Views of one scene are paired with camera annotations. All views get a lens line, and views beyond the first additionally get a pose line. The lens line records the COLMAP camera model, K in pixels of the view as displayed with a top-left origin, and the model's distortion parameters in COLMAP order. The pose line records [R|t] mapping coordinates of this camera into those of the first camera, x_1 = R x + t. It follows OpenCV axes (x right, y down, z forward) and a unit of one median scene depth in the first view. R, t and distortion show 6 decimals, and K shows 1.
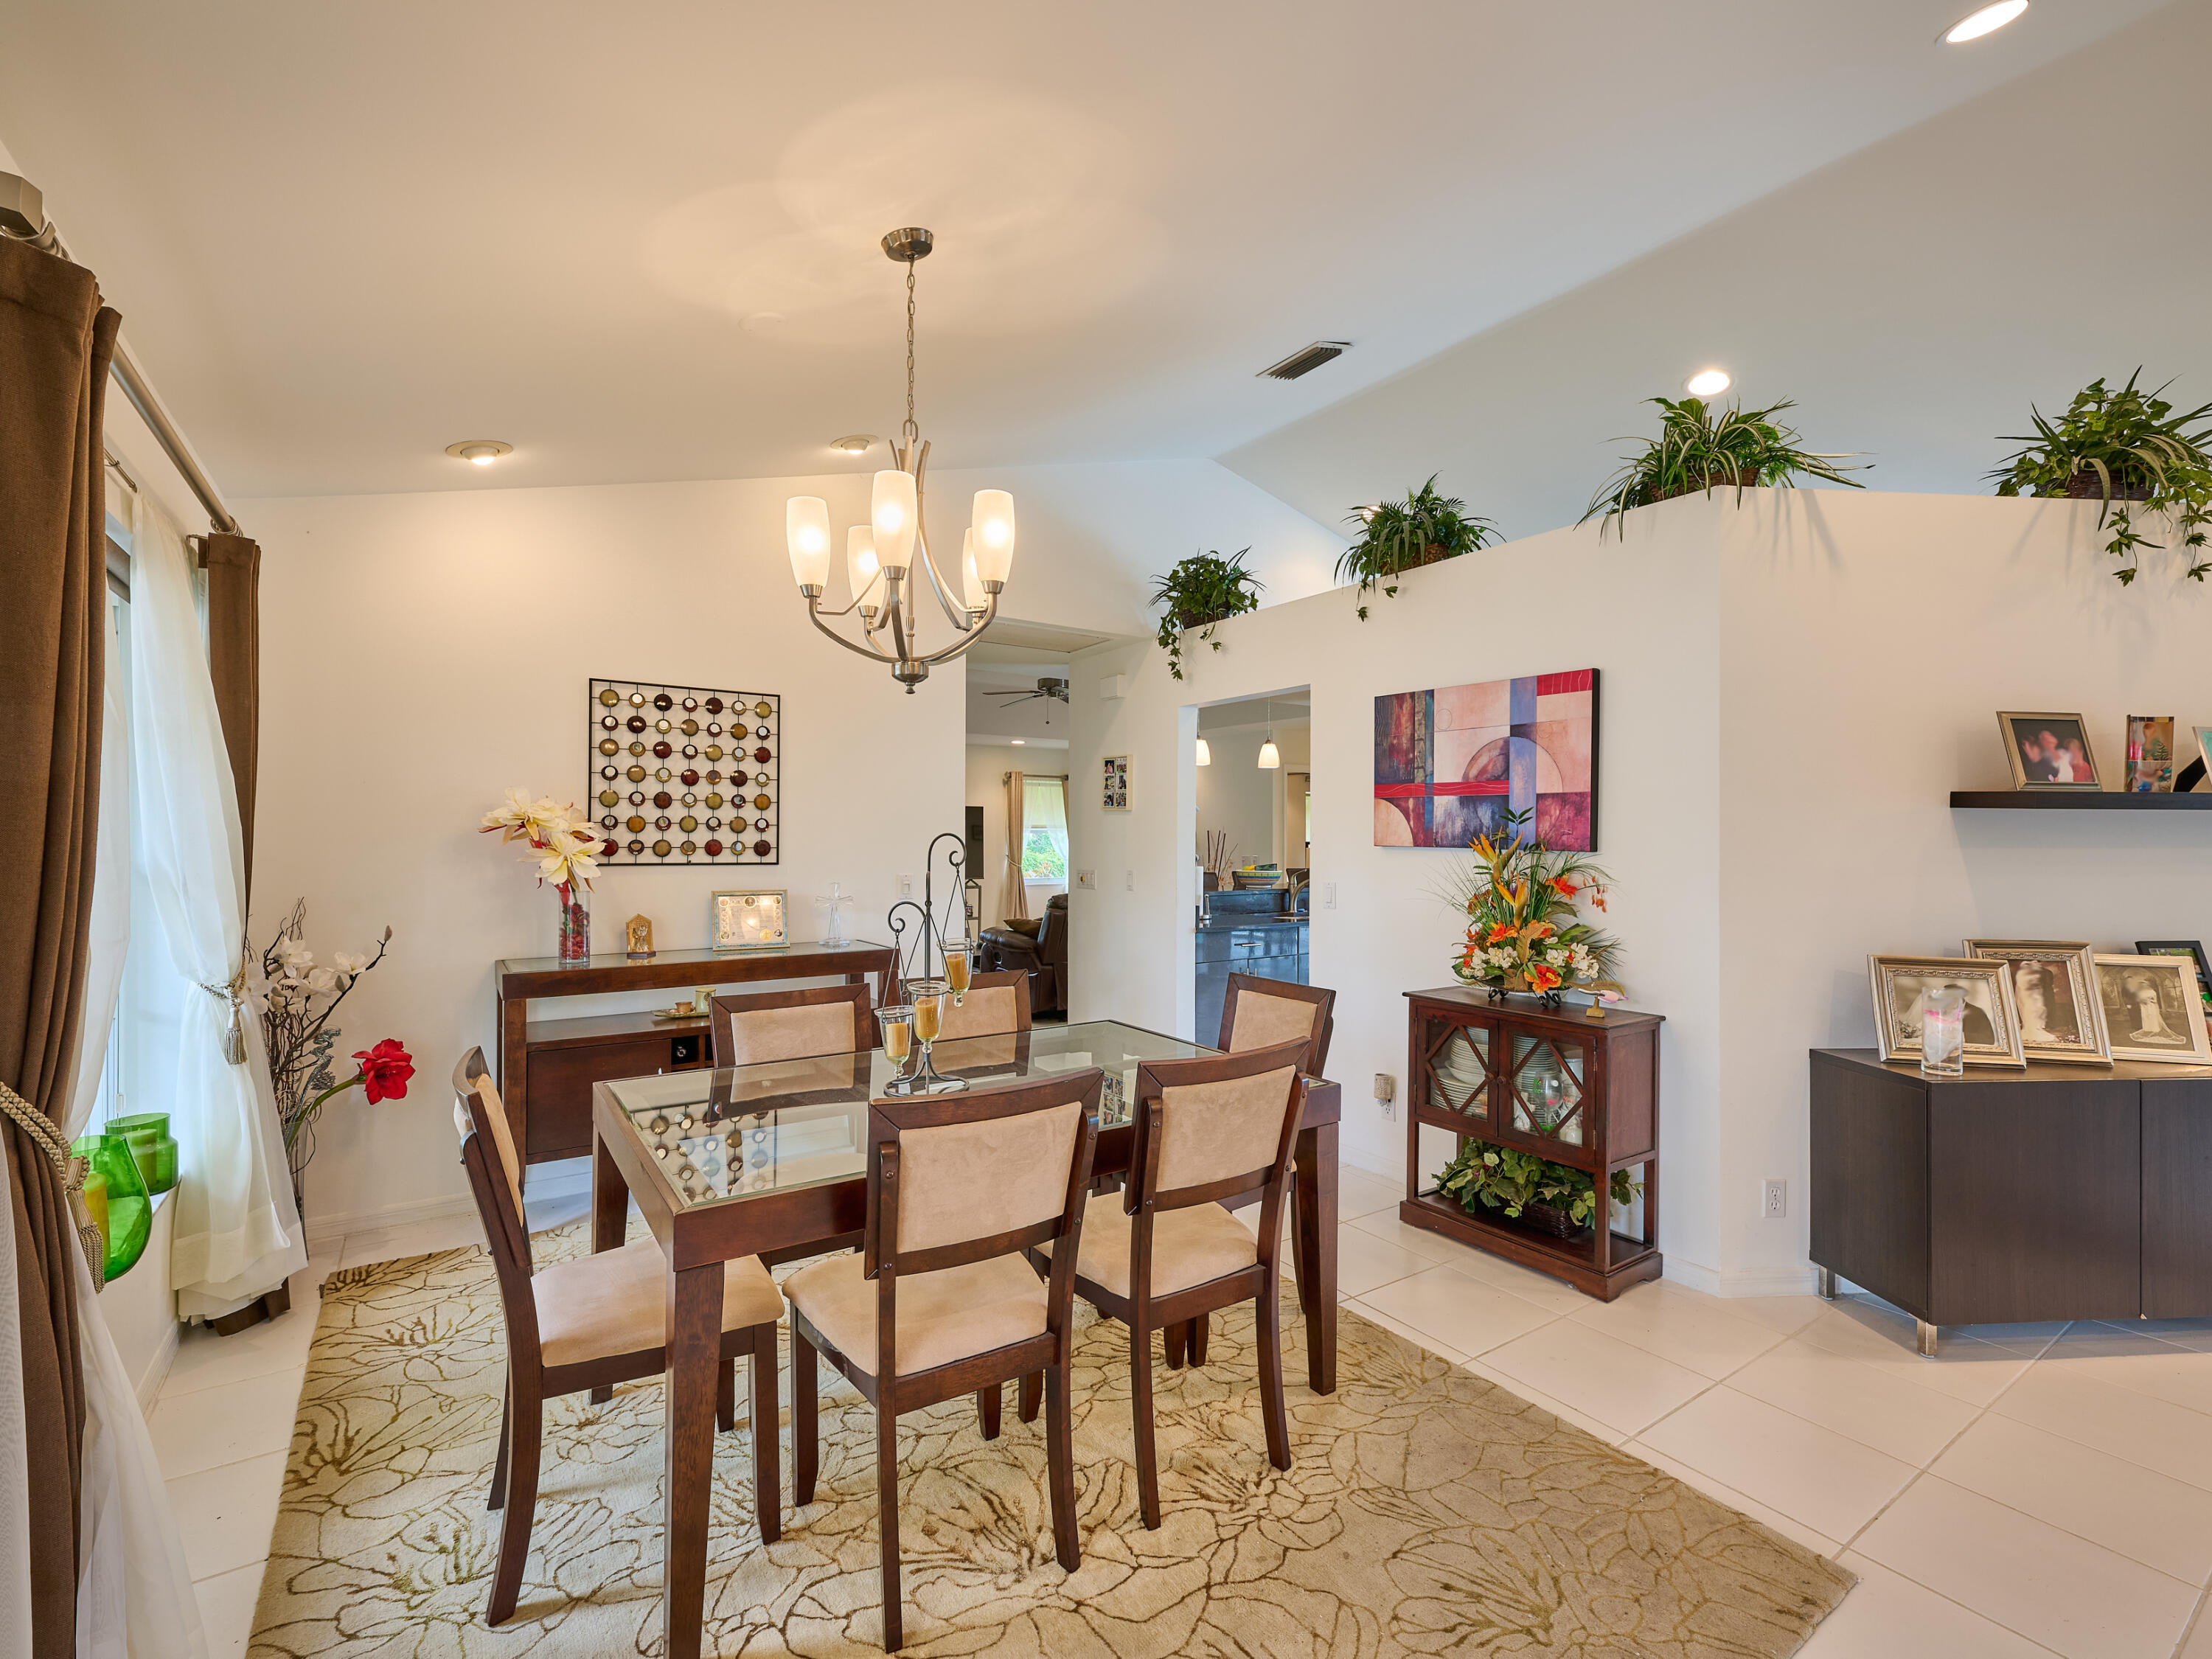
lens RADIAL K [[1010.1, 0, 1144.1], [0, 1010.1, 836.0], [0, 0, 1]] dist [0.002555, -0.000242]
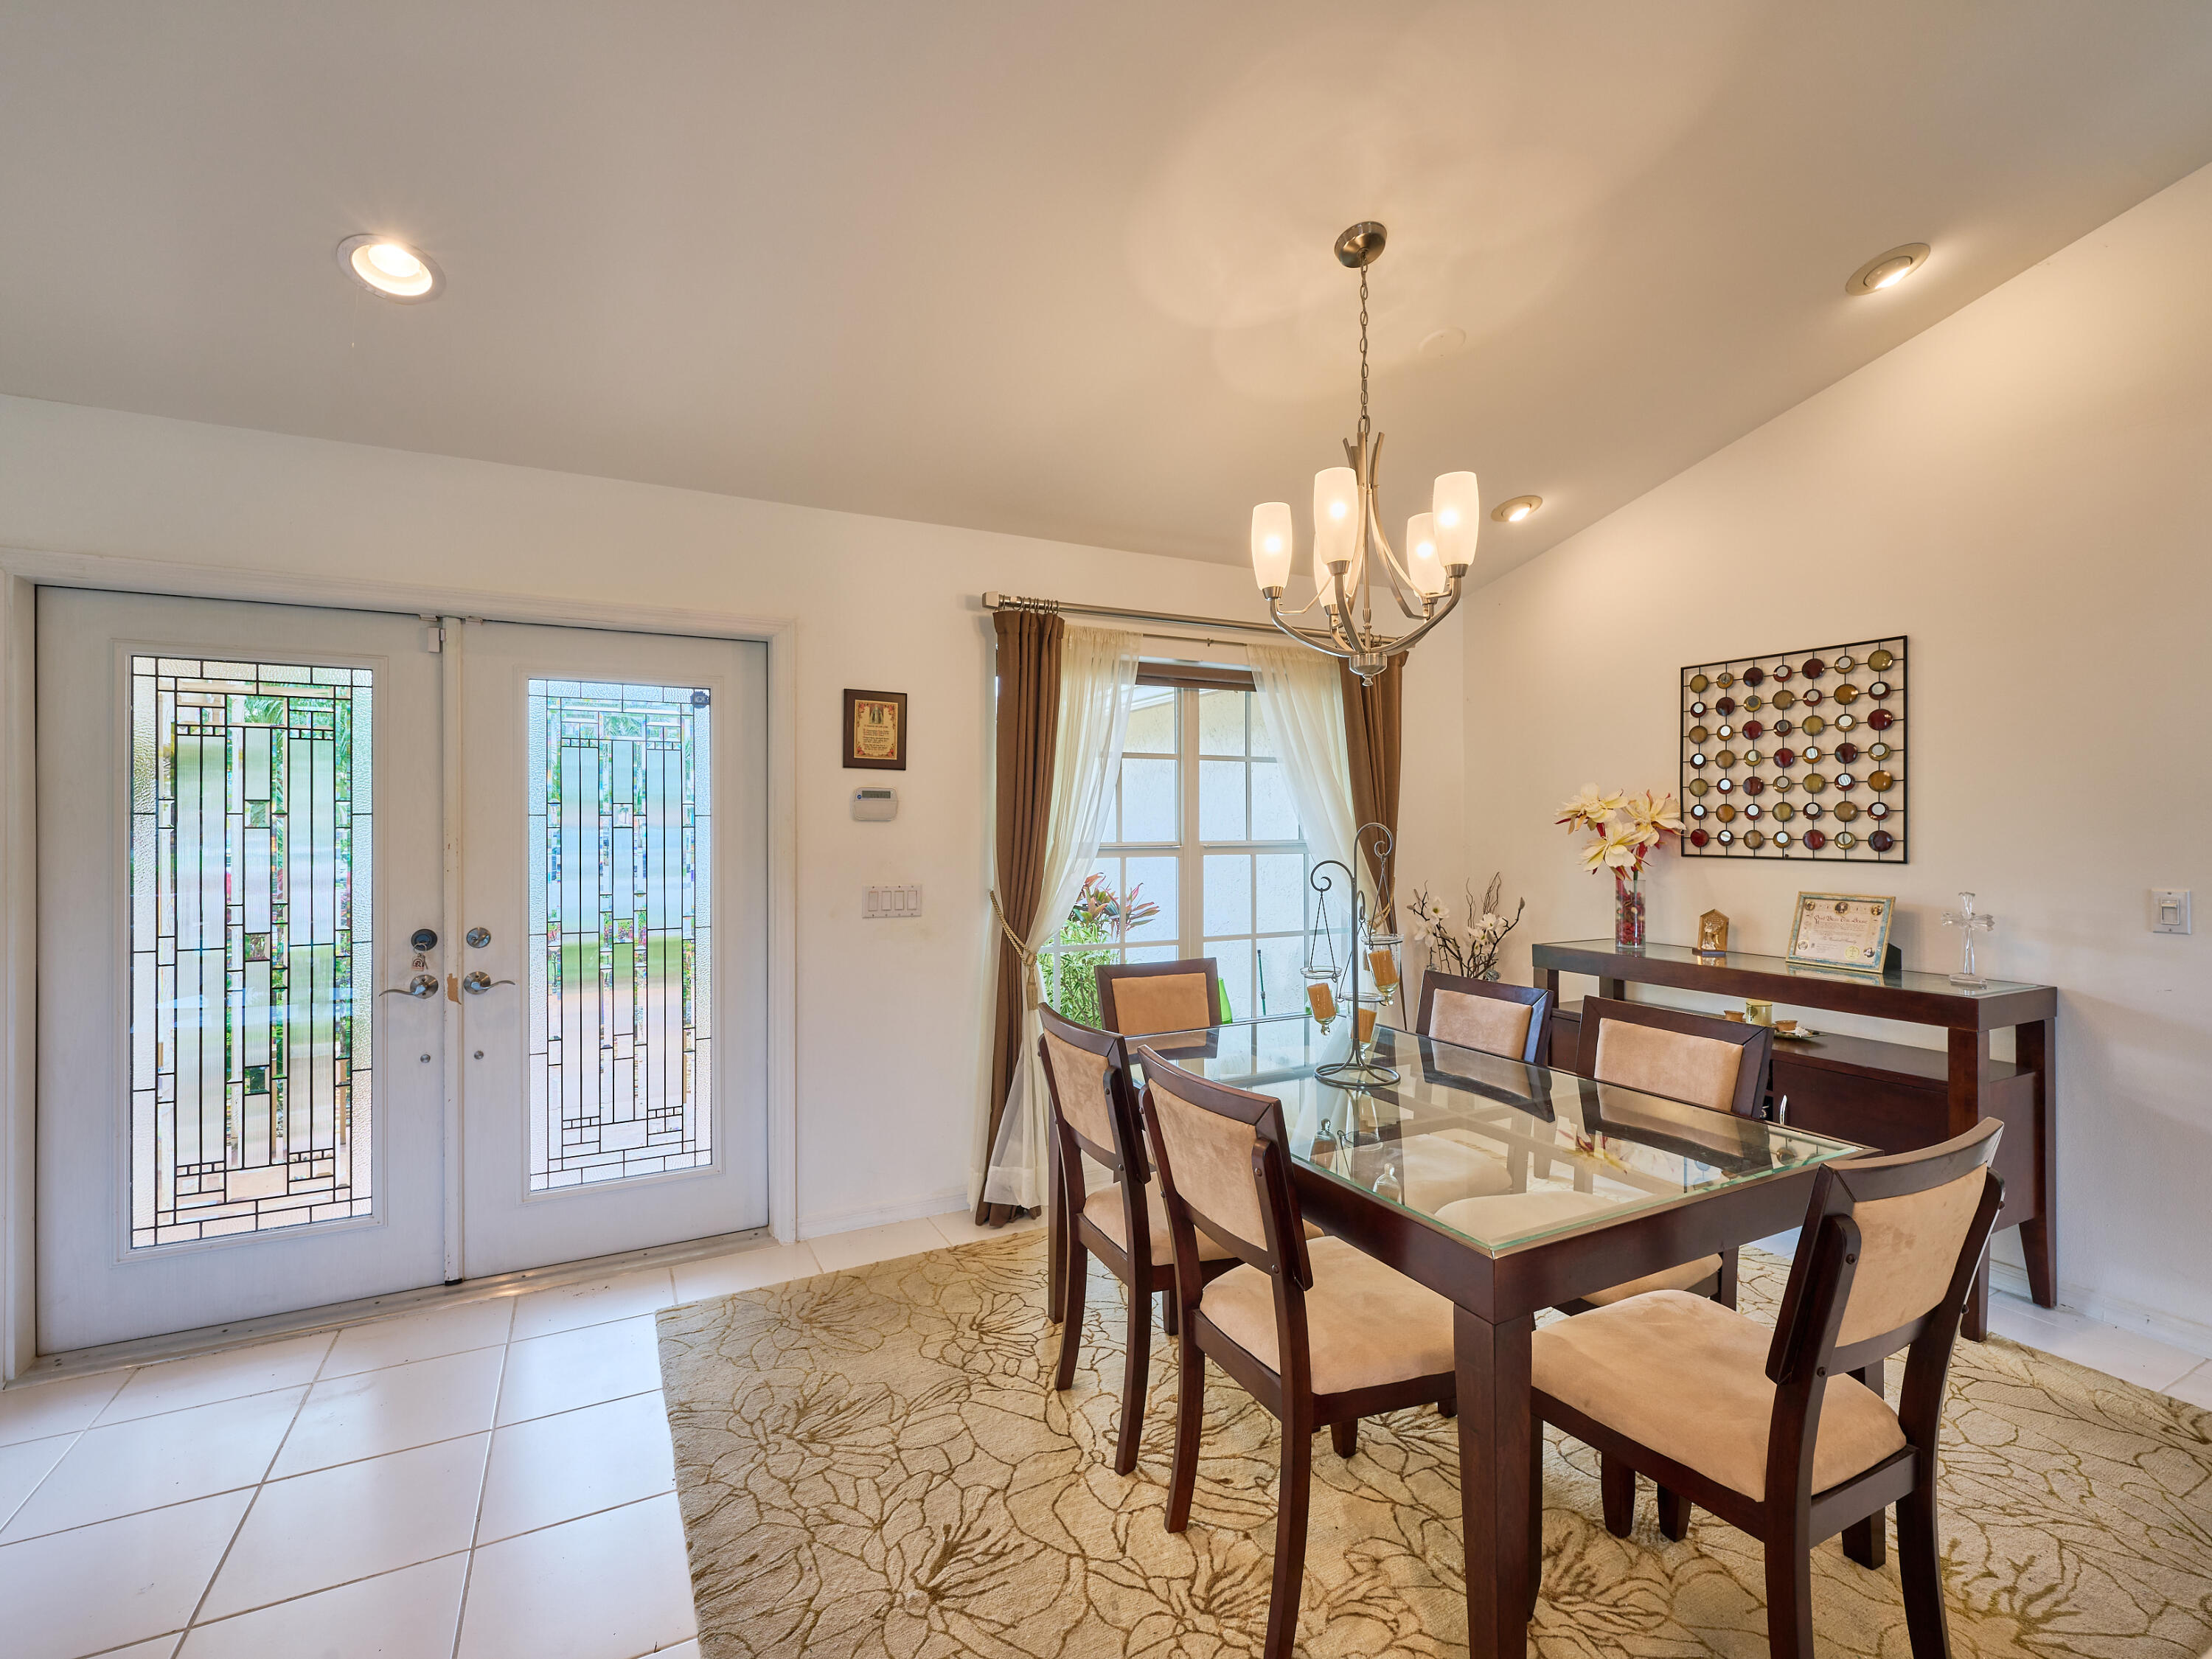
lens RADIAL K [[1010.1, 0, 1067.7], [0, 1010.1, 840.4], [0, 0, 1]] dist [0.002555, -0.000242]
pose [[-0.170458, 0.010222, -0.985312, 0.503056], [0.002724, 0.999947, 0.009902, 0.002097], [0.985361, -0.000996, -0.170477, 0.545270]]
